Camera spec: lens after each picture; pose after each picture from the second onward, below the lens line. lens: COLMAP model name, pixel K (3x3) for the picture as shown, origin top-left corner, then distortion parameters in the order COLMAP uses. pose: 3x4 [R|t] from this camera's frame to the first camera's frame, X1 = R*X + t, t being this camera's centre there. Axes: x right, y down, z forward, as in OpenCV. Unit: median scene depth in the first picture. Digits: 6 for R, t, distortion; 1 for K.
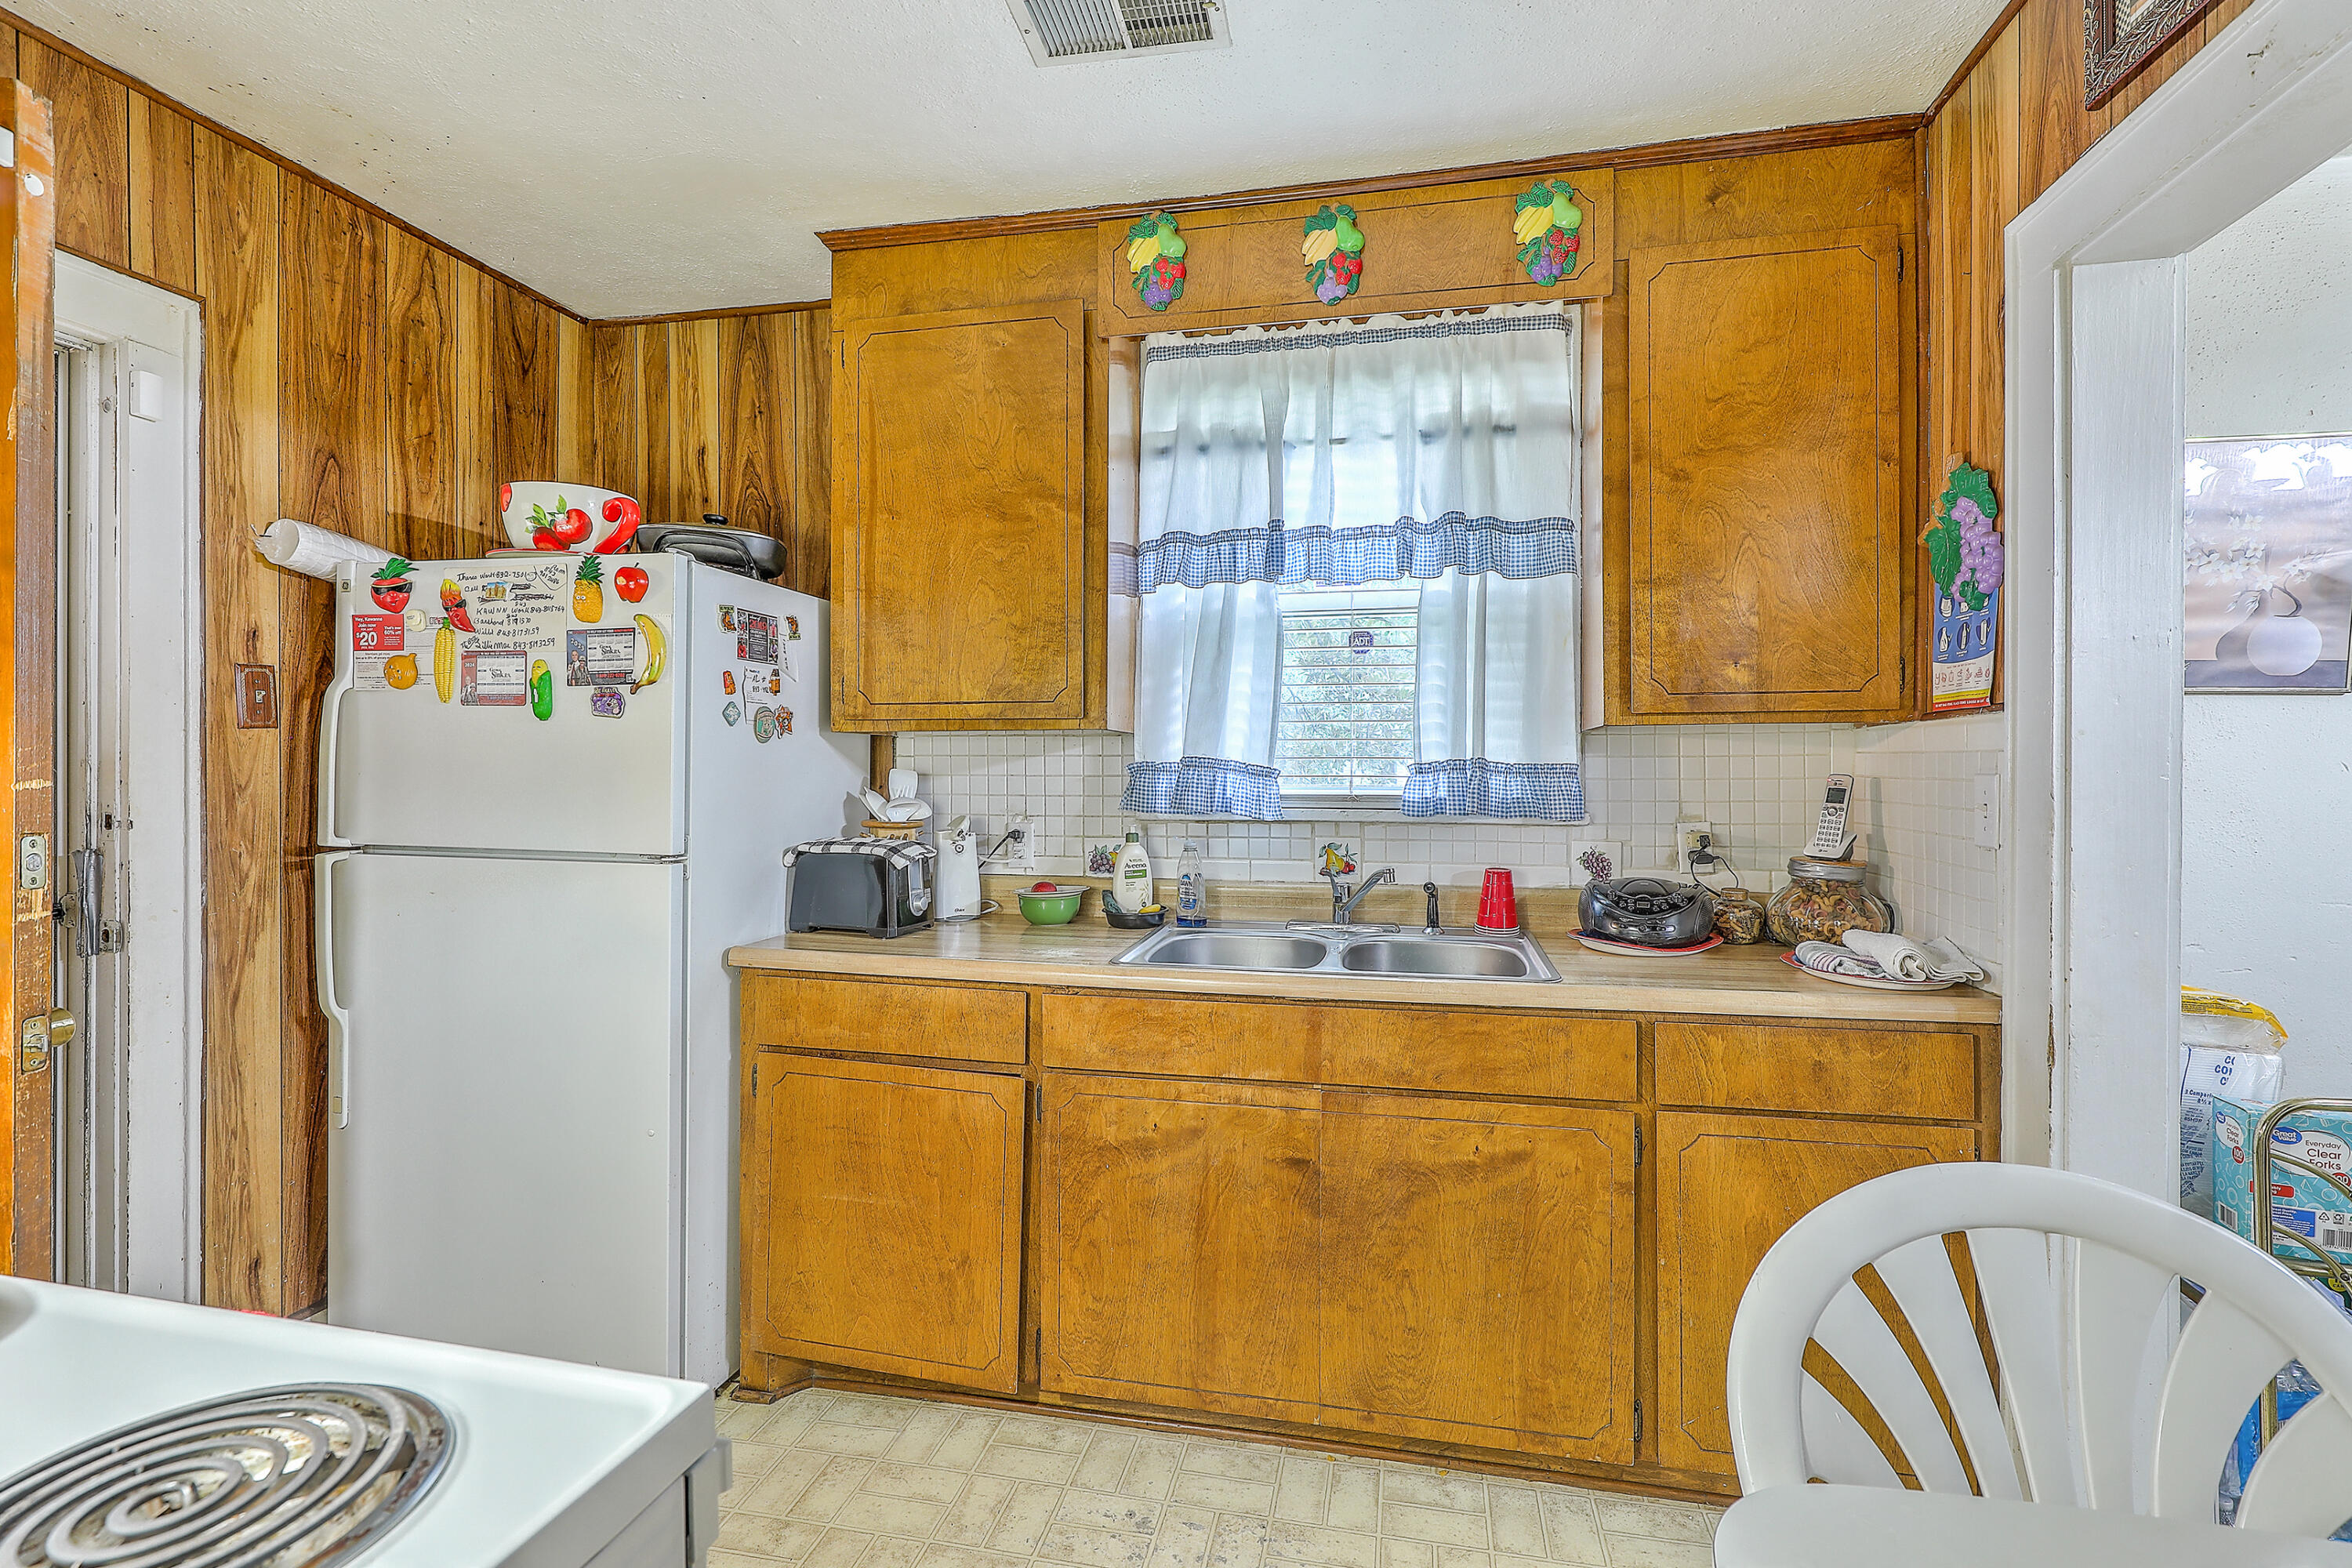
lens RADIAL K [[1066.9, 0, 1181.3], [0, 1066.9, 776.2], [0, 0, 1]] dist [-0.001350, 0.000886]
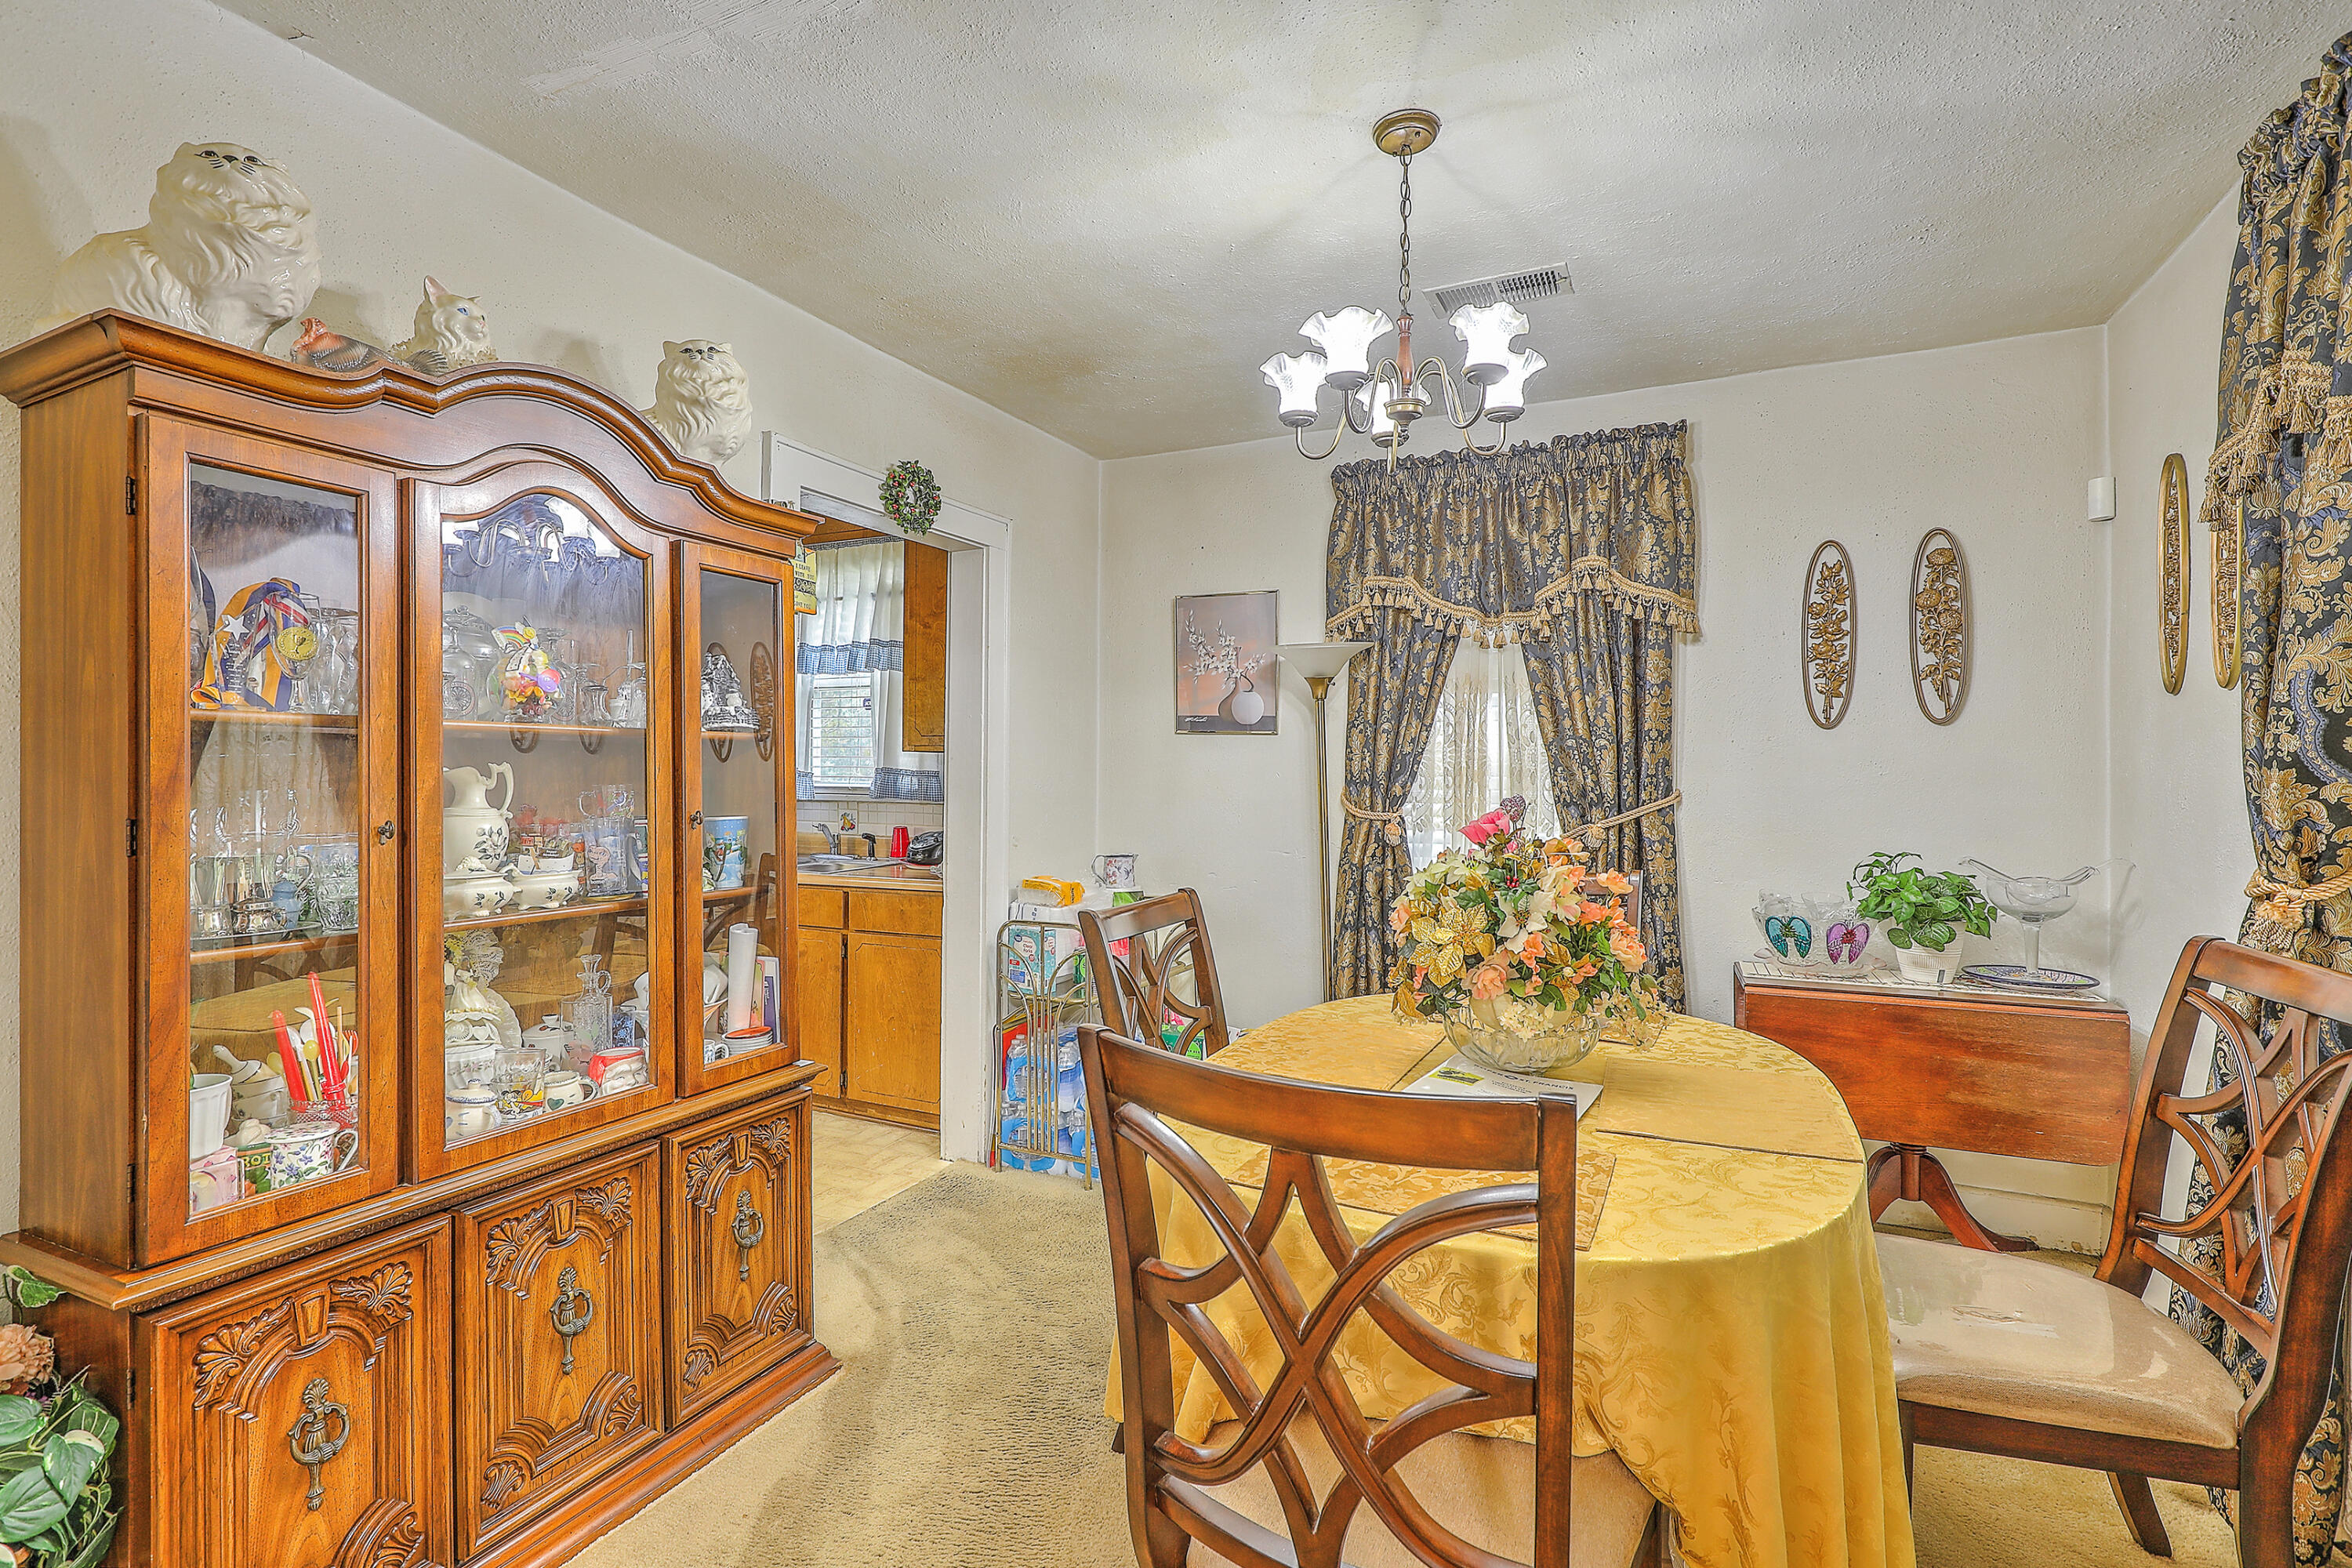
lens RADIAL K [[1066.9, 0, 1181.3], [0, 1066.9, 776.2], [0, 0, 1]] dist [-0.001350, 0.000886]
pose [[0.974657, 0.004759, -0.223653, 1.190534], [-0.004611, 0.999989, 0.001183, -0.006013], [0.223656, -0.000122, 0.974668, -0.713436]]
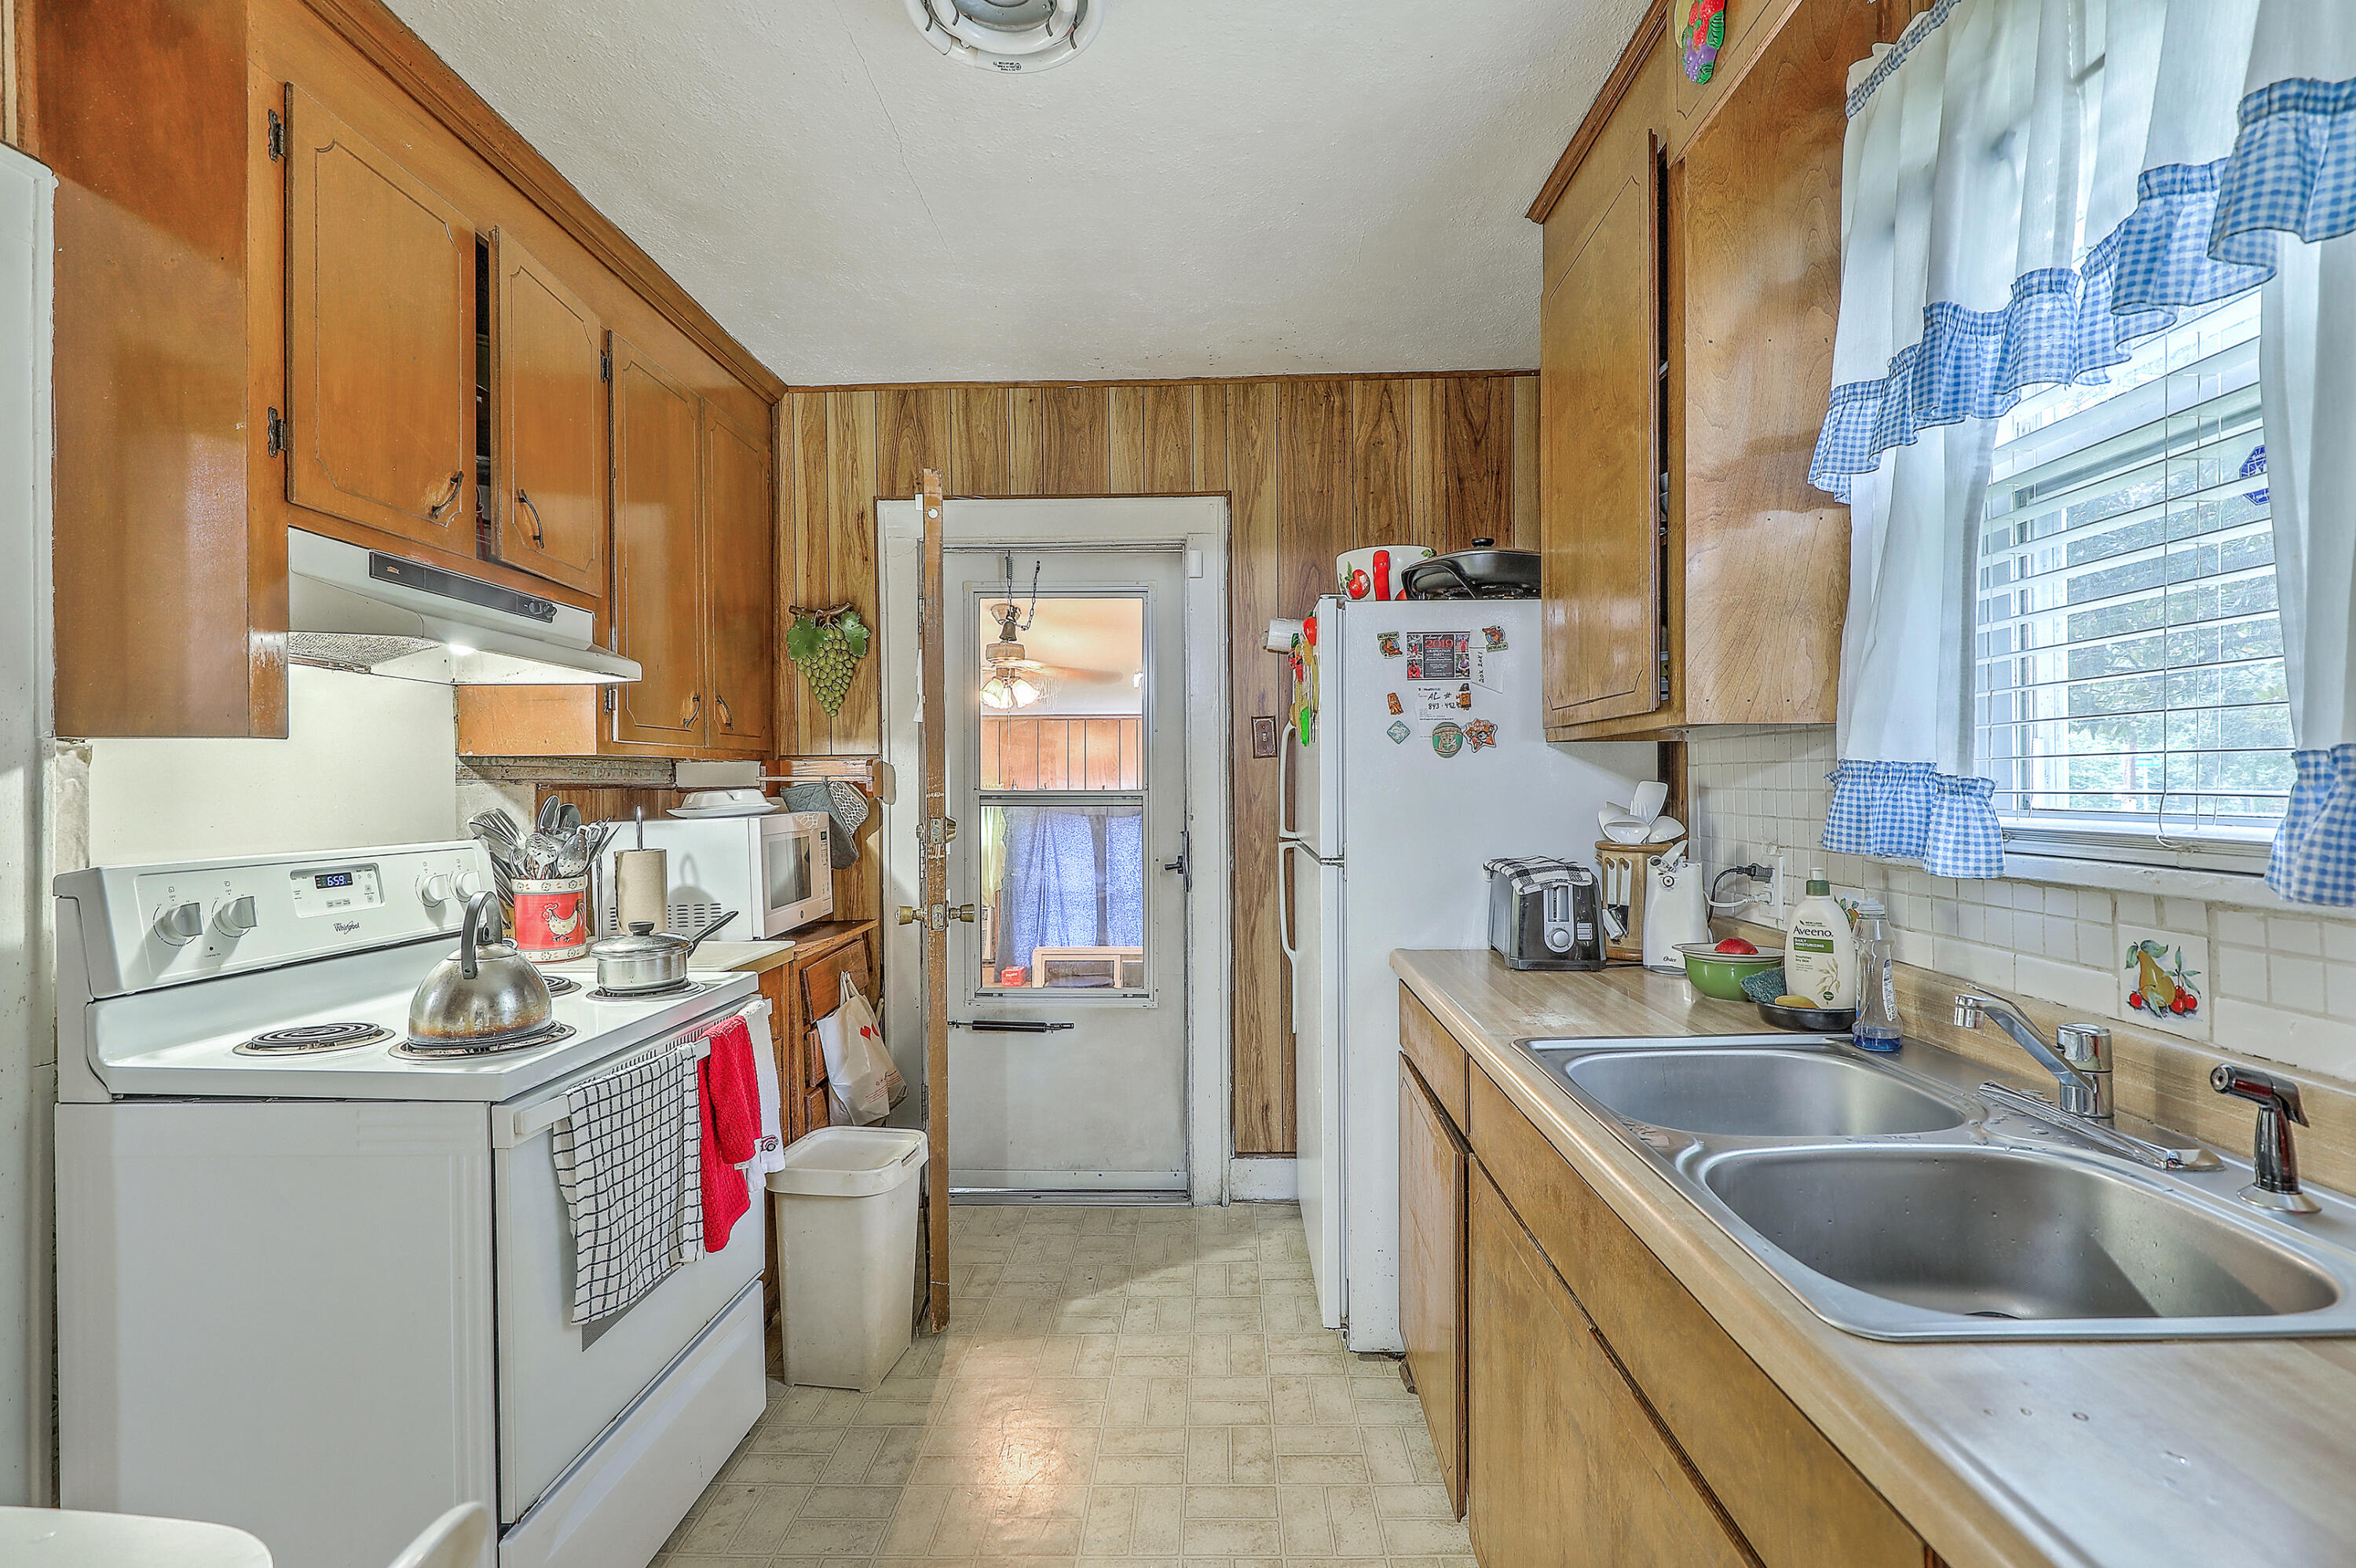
lens RADIAL K [[1047.4, 0, 1178.0], [0, 1047.4, 784.0], [0, 0, 1]] dist [-0.000350, 0.000097]
pose [[0.188307, -0.001696, -0.982109, 0.533165], [0.002800, 0.999995, -0.001190, -0.005262], [0.982106, -0.002526, 0.188311, 0.540515]]
